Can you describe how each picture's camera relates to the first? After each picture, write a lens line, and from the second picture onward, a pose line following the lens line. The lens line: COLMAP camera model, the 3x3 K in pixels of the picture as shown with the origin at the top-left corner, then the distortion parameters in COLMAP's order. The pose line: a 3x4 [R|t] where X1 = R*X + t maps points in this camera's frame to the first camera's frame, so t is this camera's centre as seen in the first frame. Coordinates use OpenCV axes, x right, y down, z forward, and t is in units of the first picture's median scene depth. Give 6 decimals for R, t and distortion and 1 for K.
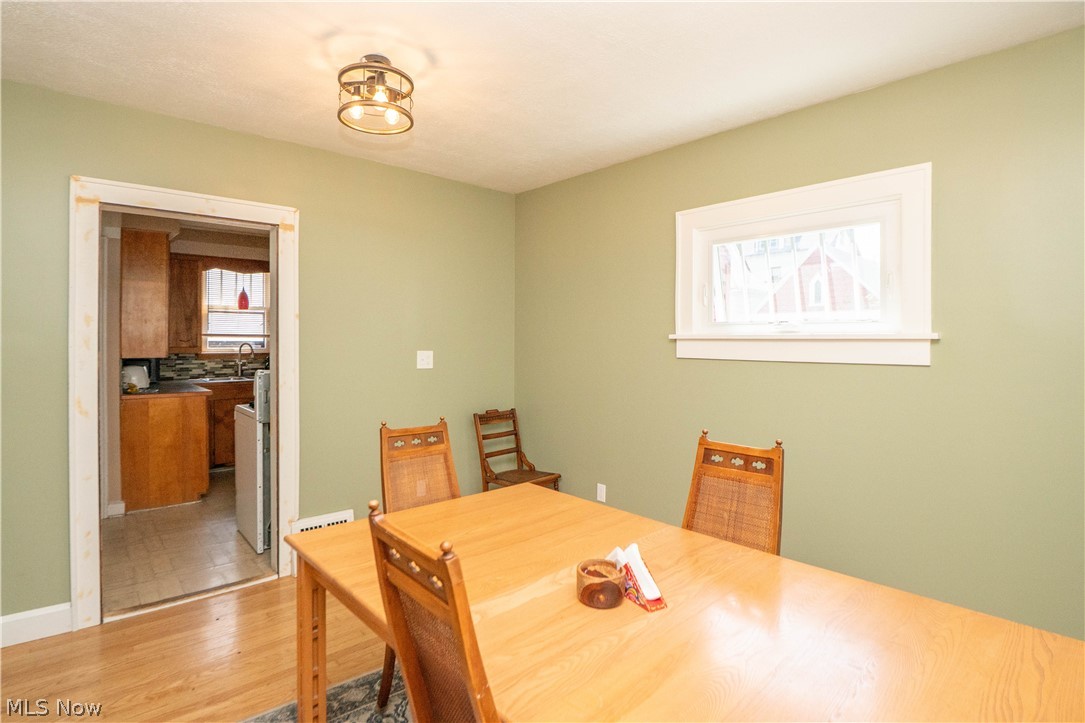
lens RADIAL K [[547.5, 0, 518.9], [0, 547.5, 346.4], [0, 0, 1]] dist [-0.021315, 0.000044]
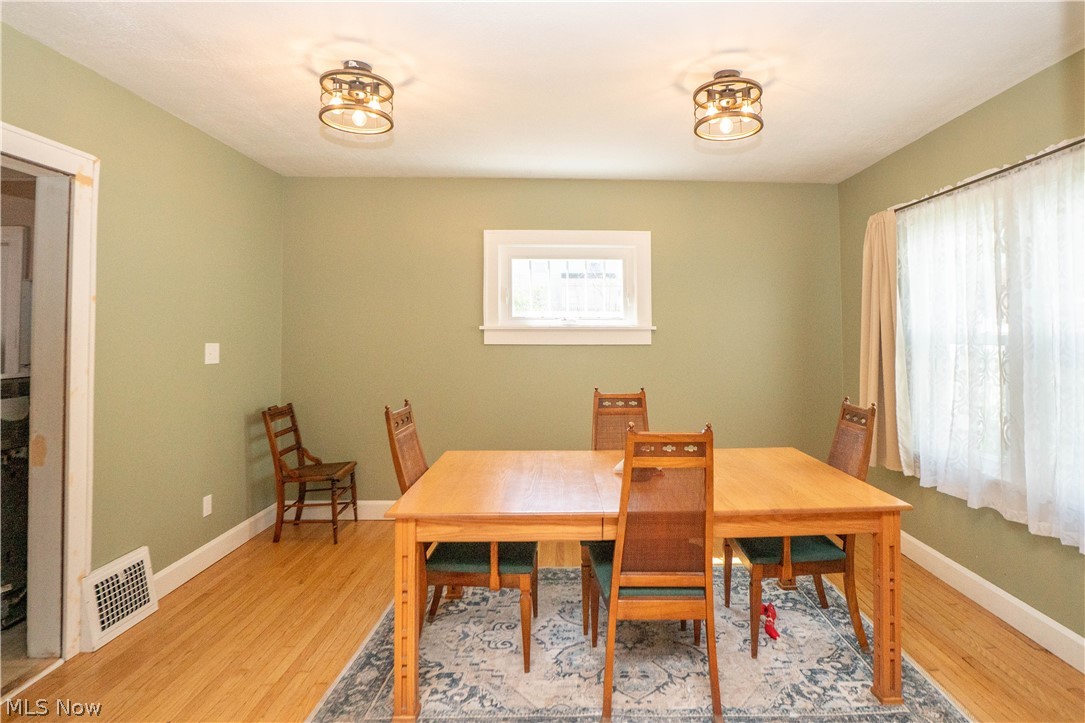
lens RADIAL K [[561.5, 0, 574.4], [0, 561.5, 318.2], [0, 0, 1]] dist [-0.002355, -0.000430]
pose [[0.643679, 0.017255, 0.765101, -0.588791], [0.009544, 0.999487, -0.030571, 0.001660], [-0.765236, 0.026980, 0.643184, -0.002305]]
